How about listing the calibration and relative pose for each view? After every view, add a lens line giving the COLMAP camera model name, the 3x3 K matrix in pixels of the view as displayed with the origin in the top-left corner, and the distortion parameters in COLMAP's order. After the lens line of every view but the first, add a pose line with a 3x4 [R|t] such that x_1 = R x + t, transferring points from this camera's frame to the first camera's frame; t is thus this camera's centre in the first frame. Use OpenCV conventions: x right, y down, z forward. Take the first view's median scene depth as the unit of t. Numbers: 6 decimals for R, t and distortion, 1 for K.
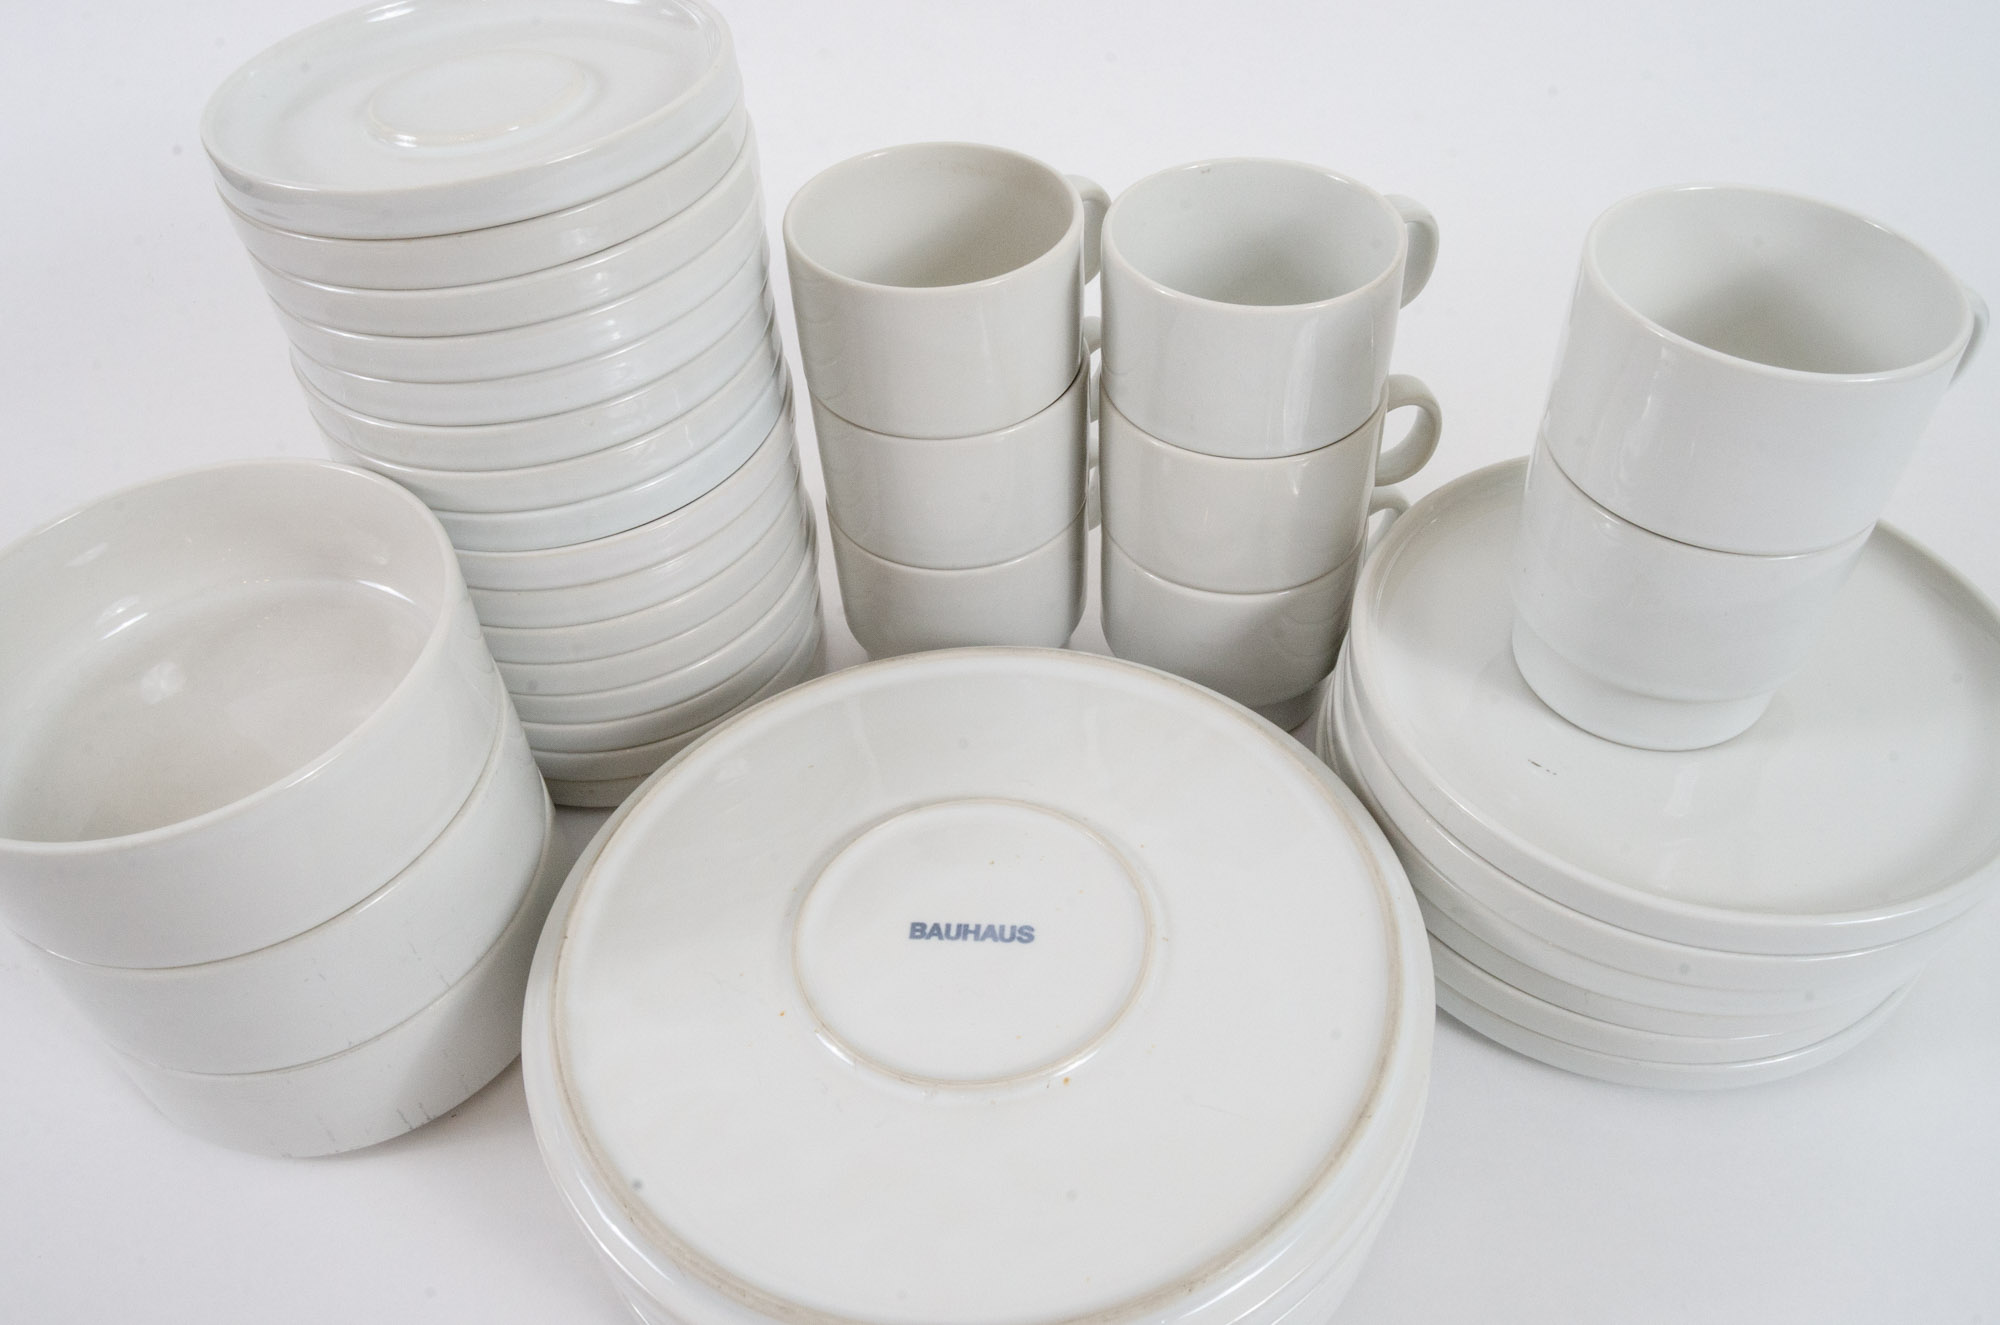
lens RADIAL K [[1617.7, 0, 982.7], [0, 1617.7, 667.3], [0, 0, 1]] dist [-0.055789, -0.007151]
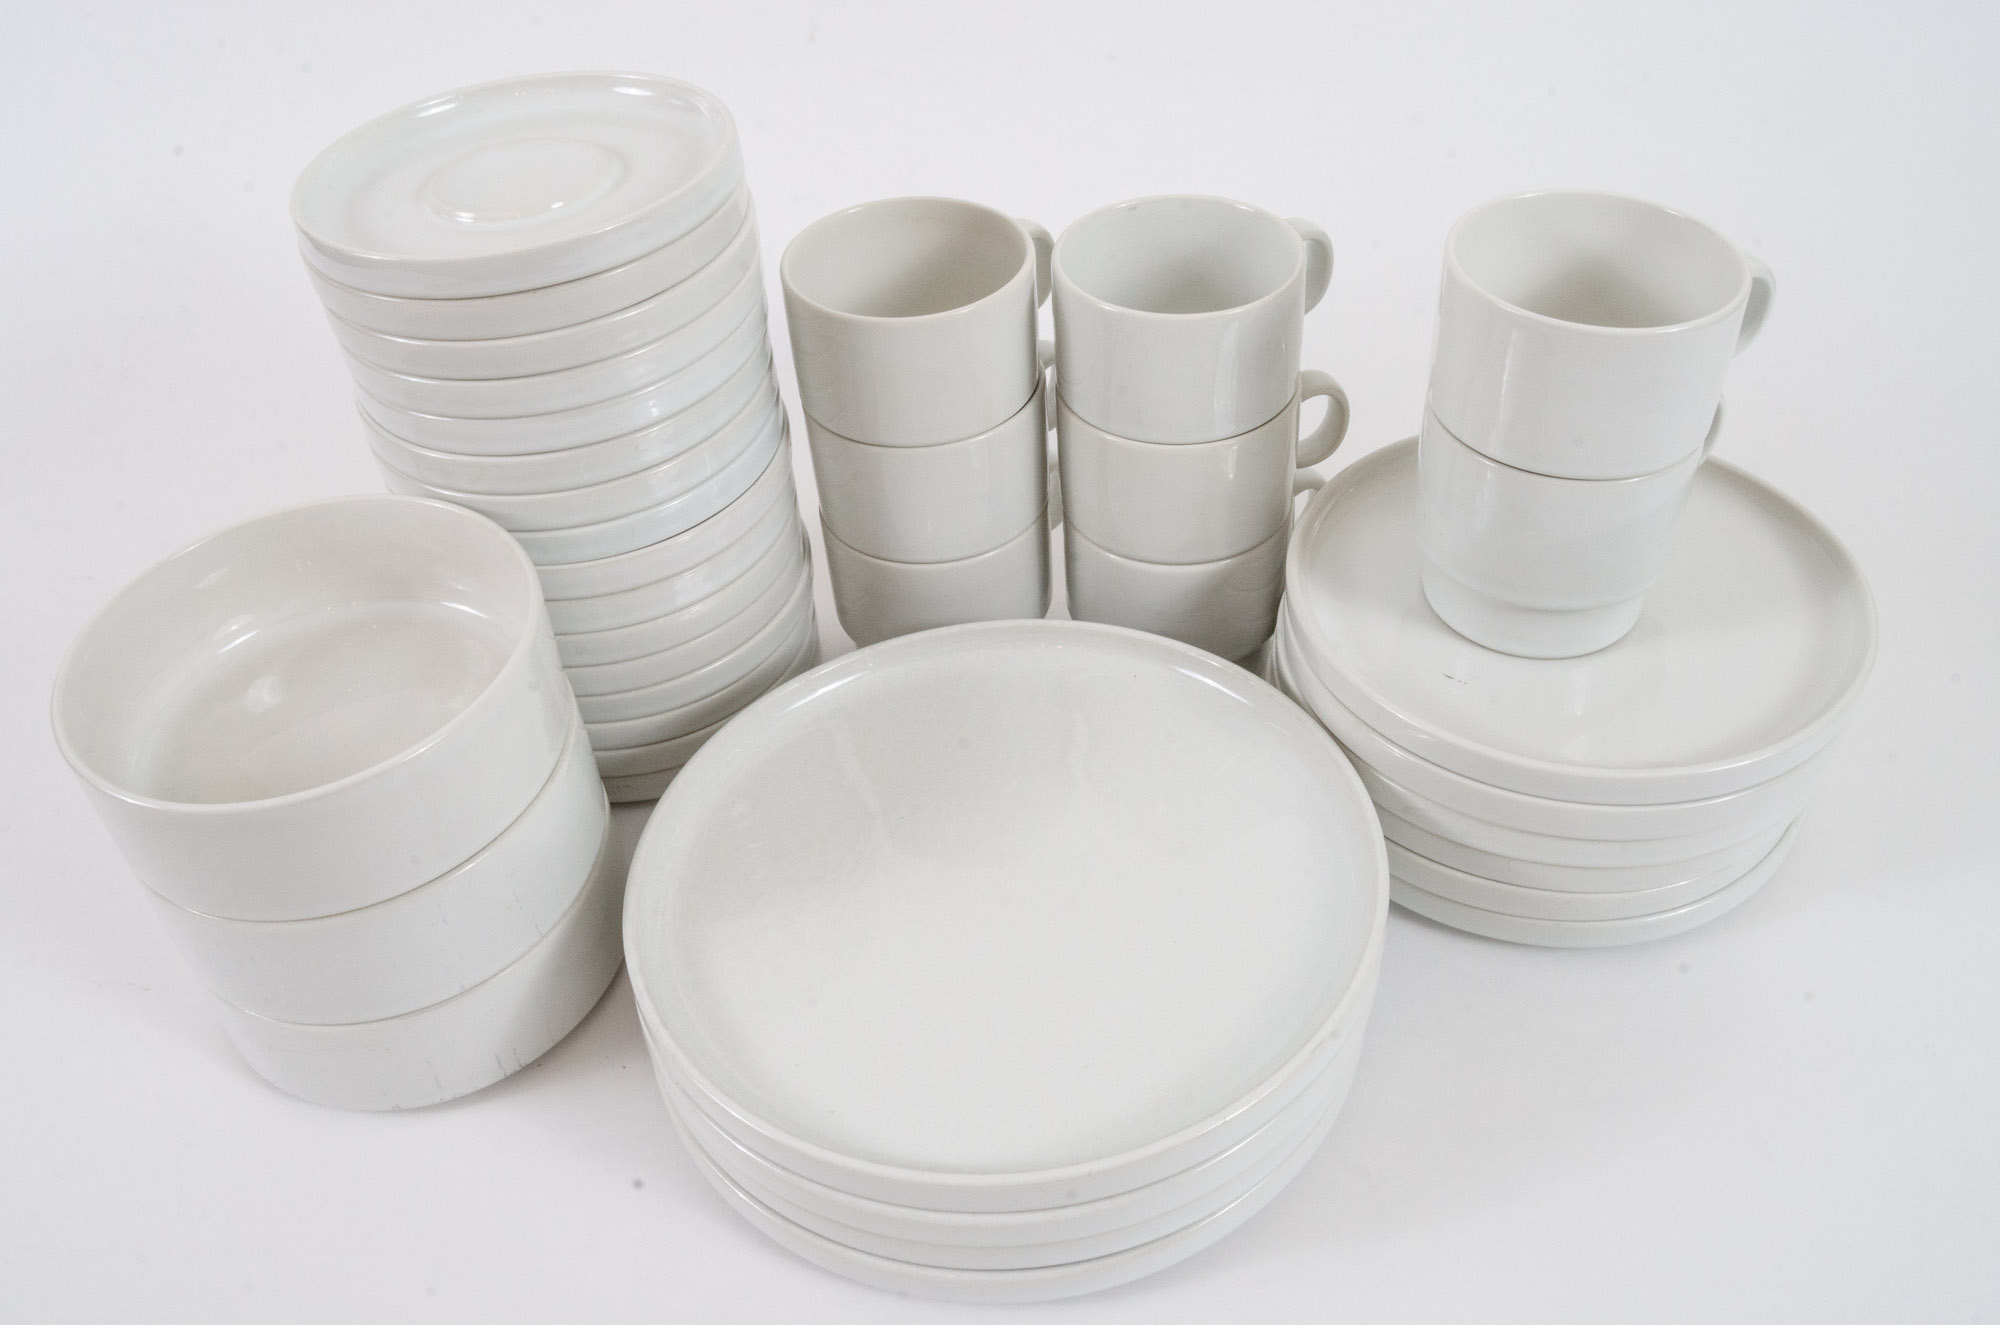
lens RADIAL K [[1783.7, 0, 1003.0], [0, 1783.7, 658.3], [0, 0, 1]] dist [-0.044421, 0.004643]
pose [[0.995241, -0.072359, 0.065268, -0.067046], [0.076968, 0.994495, -0.071098, 0.108847], [-0.059764, 0.075783, 0.995332, -0.279133]]
